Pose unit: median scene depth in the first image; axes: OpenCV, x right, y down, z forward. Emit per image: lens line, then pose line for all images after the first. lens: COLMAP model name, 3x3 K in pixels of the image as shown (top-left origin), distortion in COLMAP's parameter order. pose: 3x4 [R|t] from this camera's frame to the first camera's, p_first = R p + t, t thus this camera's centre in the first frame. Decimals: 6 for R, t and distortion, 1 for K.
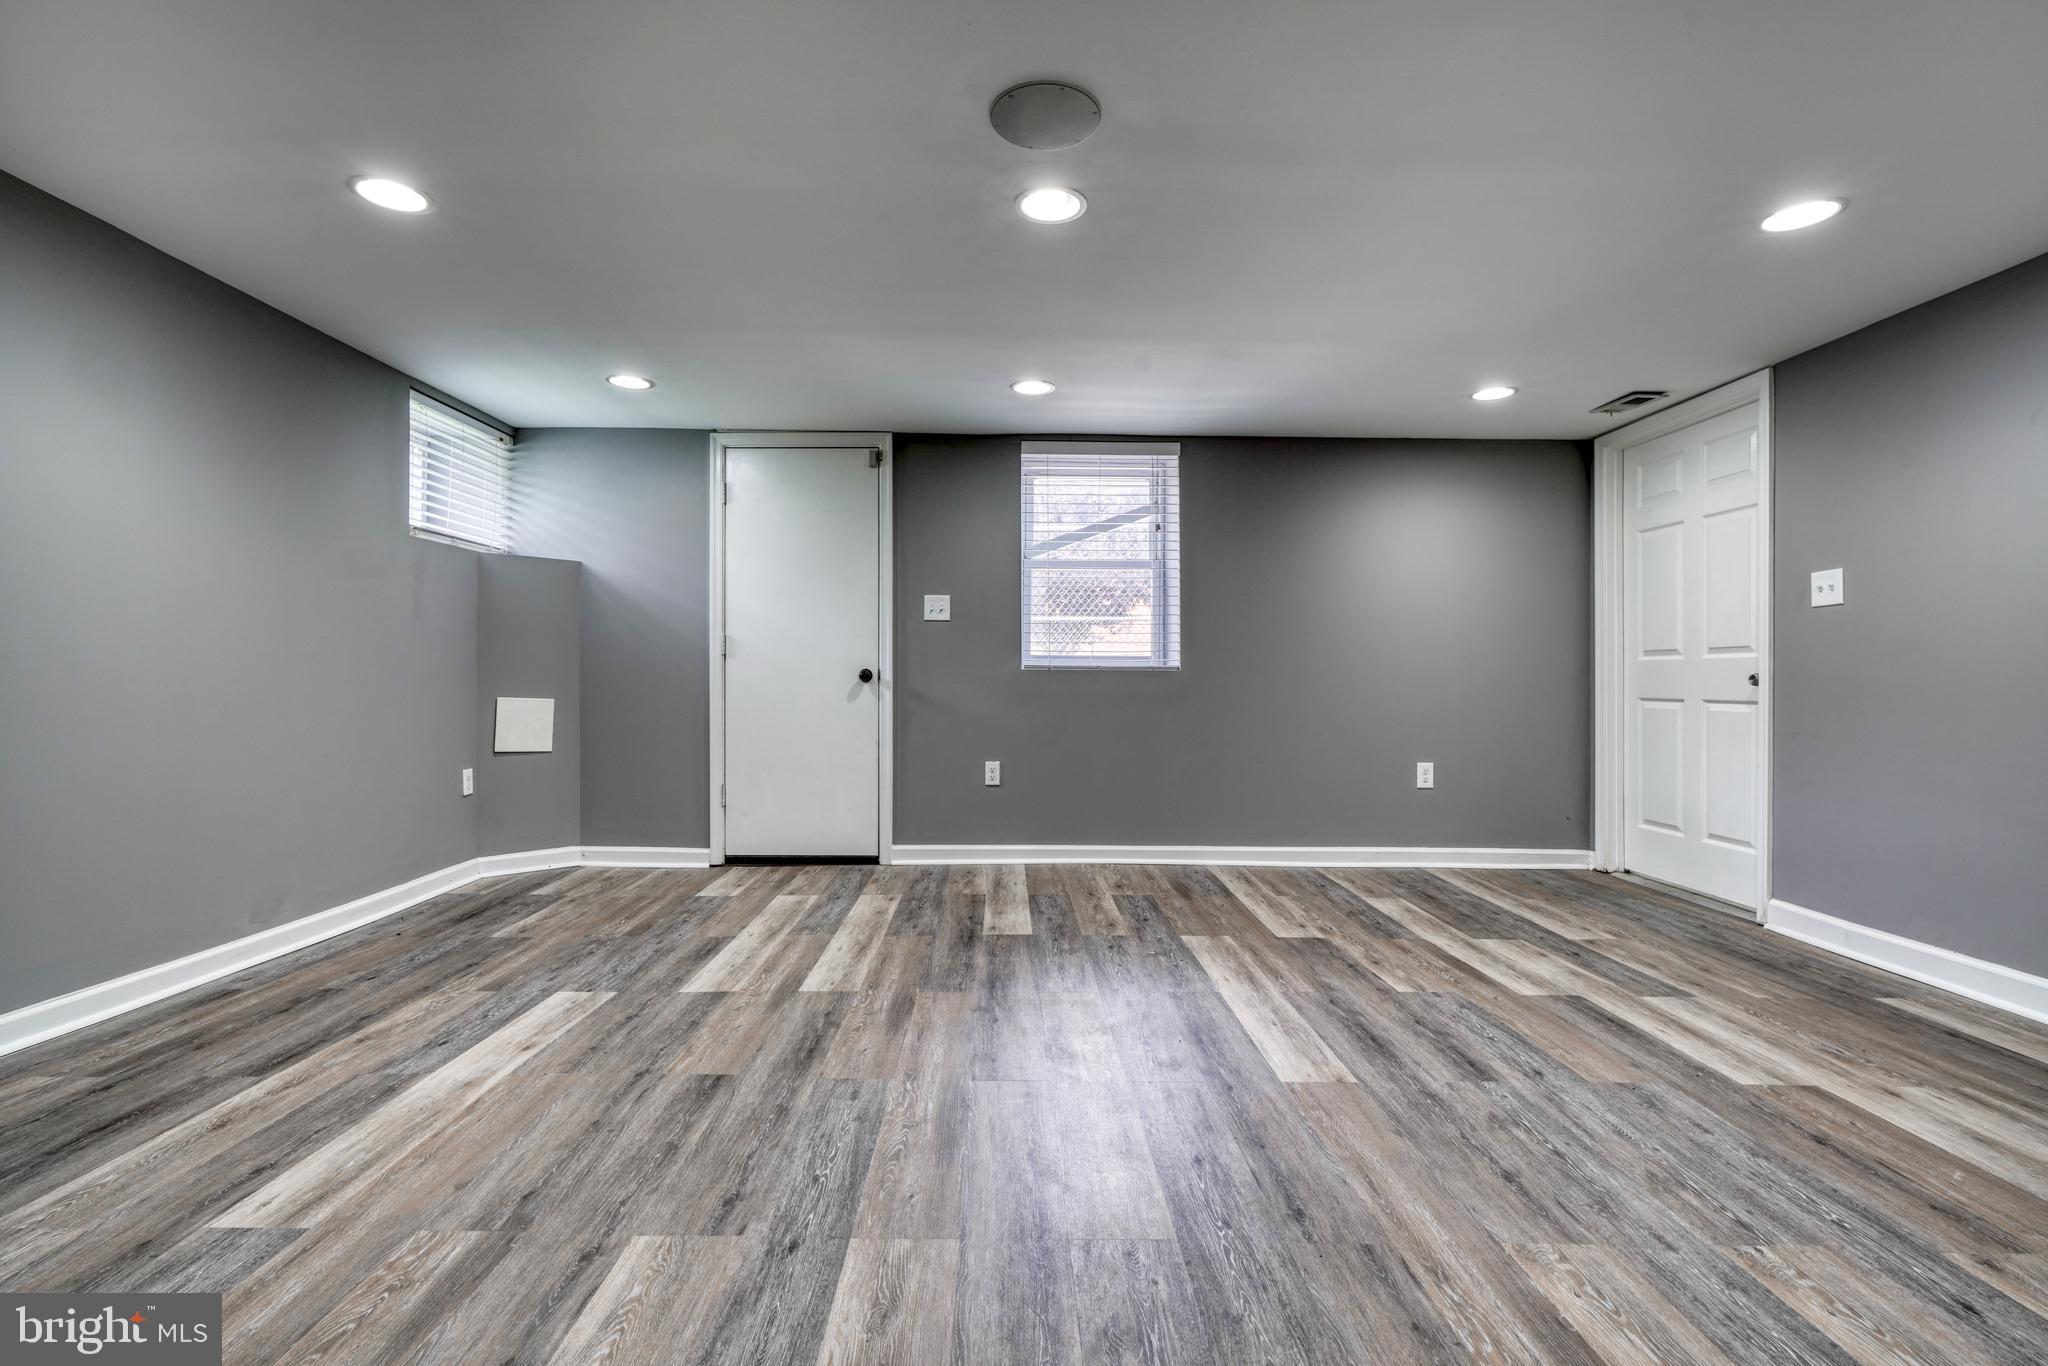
lens RADIAL K [[931.1, 0, 1020.4], [0, 931.1, 683.7], [0, 0, 1]] dist [-0.010326, 0.005944]
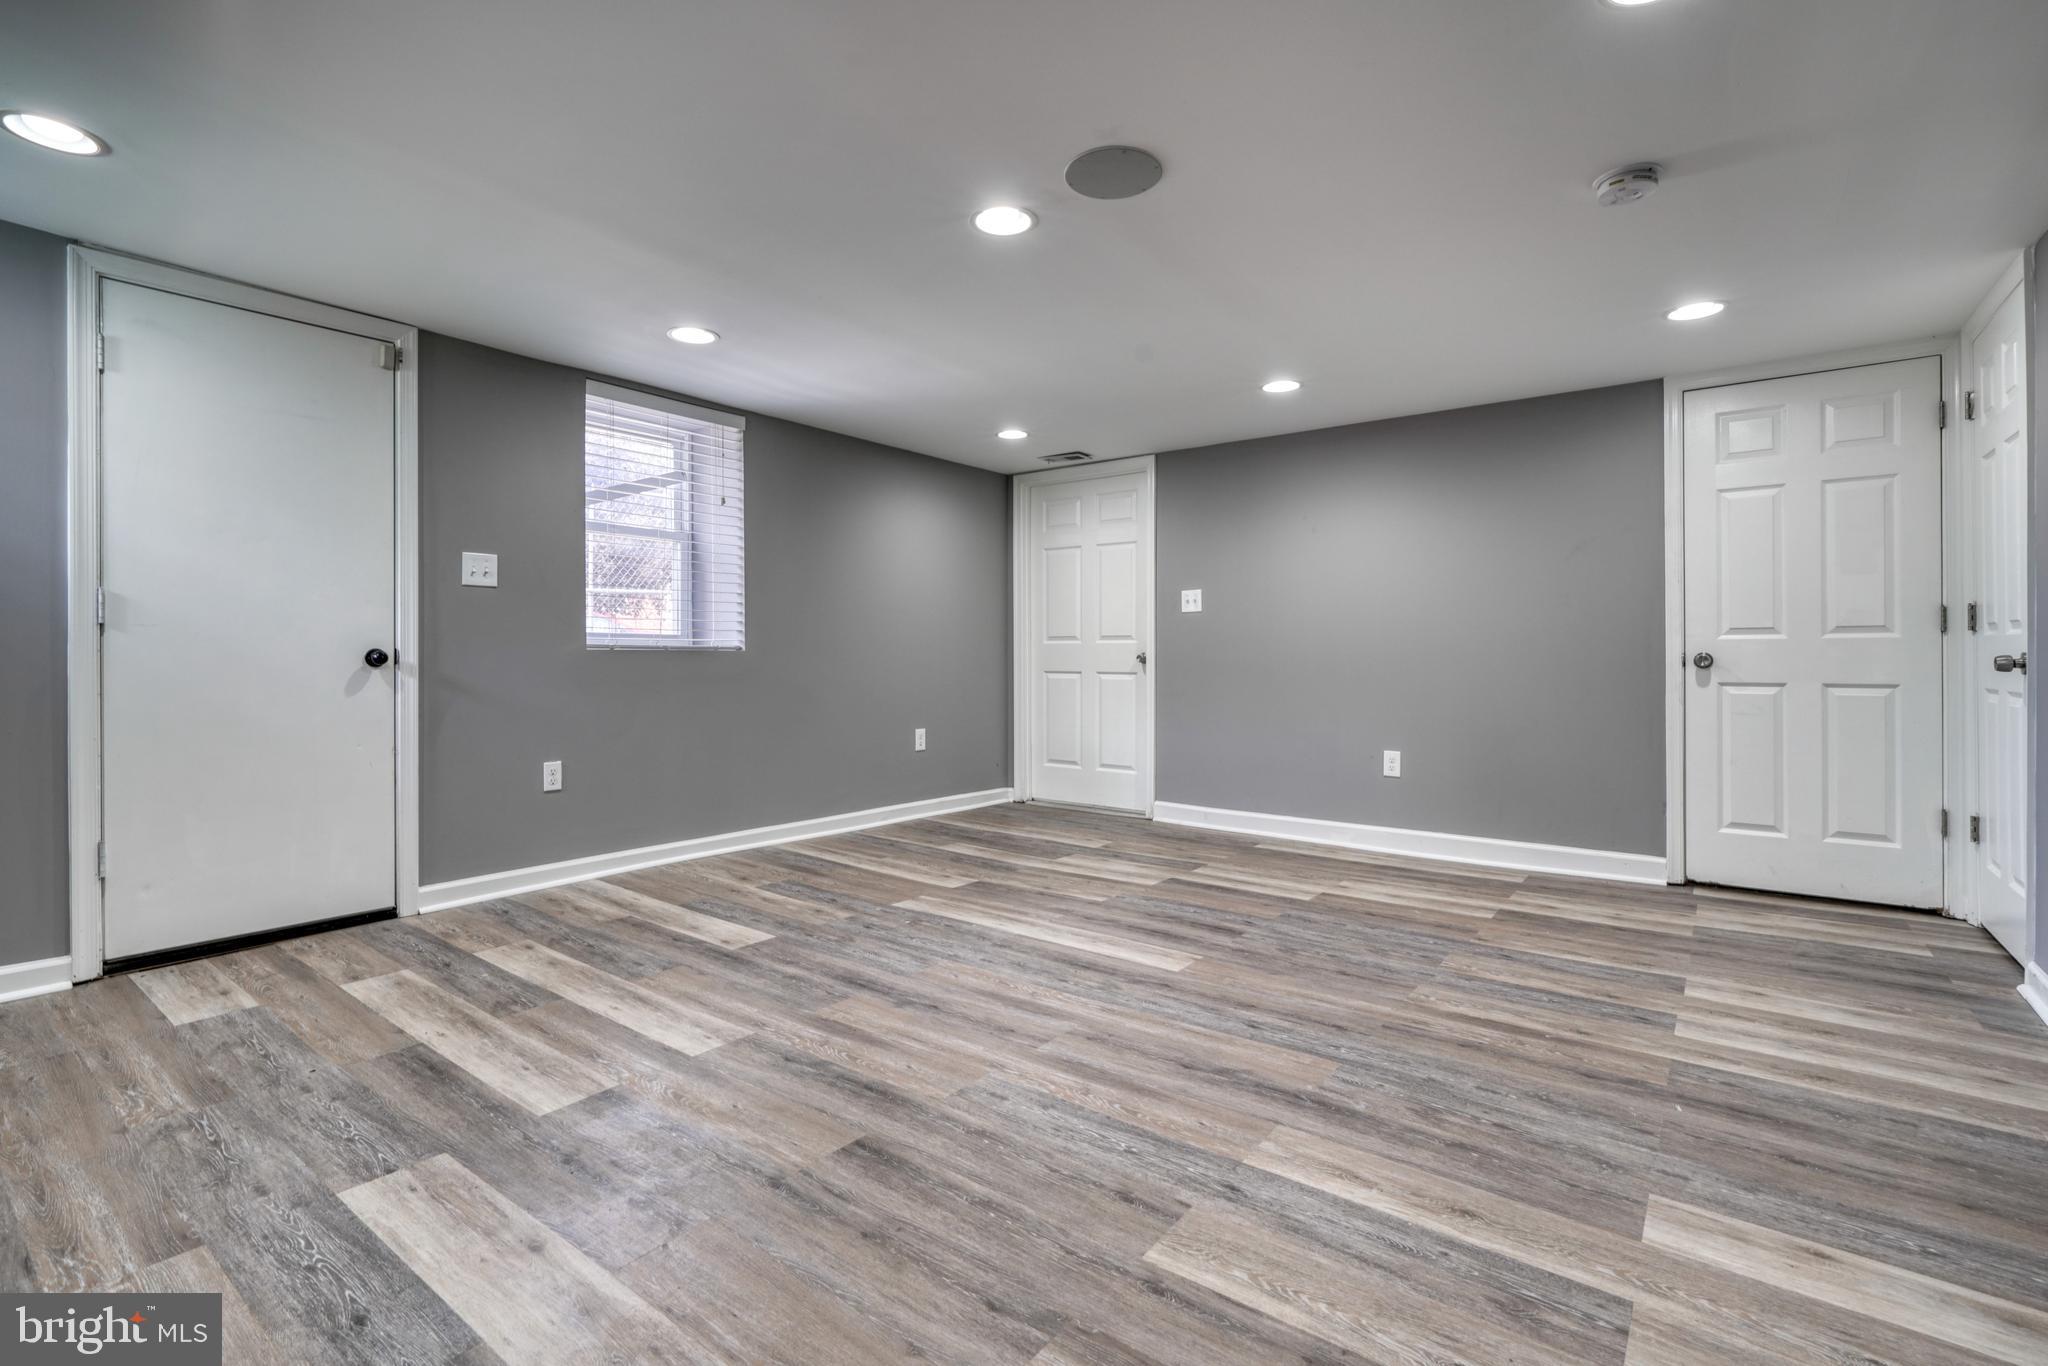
lens RADIAL K [[931.1, 0, 1024.9], [0, 931.1, 650.2], [0, 0, 1]] dist [-0.010326, 0.005944]
pose [[0.619861, 0.001092, 0.784711, -0.532006], [0.004368, 0.999979, -0.004841, -0.011117], [-0.784700, 0.006429, 0.619843, 0.213753]]
